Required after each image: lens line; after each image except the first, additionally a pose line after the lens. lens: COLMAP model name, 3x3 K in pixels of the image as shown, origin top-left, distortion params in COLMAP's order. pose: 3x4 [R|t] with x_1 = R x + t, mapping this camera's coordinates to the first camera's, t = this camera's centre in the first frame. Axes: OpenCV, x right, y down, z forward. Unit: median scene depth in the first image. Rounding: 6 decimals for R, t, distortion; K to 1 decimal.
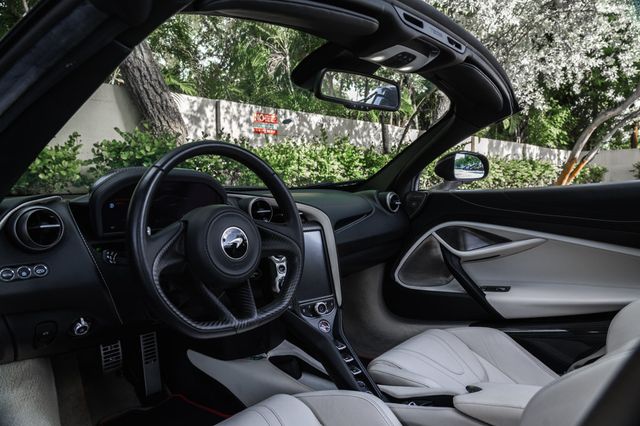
lens RADIAL K [[431.6, 0, 320.0], [0, 431.6, 213.0], [0, 0, 1]] dist [-0.015853, 0.002698]
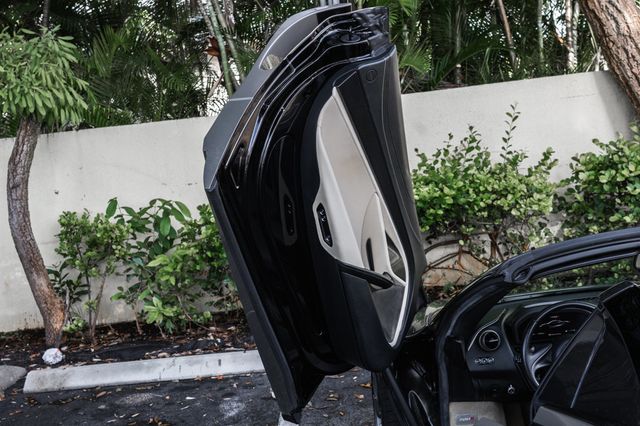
lens RADIAL K [[754.5, 0, 320.0], [0, 754.5, 213.0], [0, 0, 1]] dist [0.021219, 0.026266]
pose [[0.658101, -0.020898, -0.752640, 0.240541], [0.043743, 0.998988, 0.010511, -0.099004], [0.751658, -0.039840, 0.658349, -0.306728]]
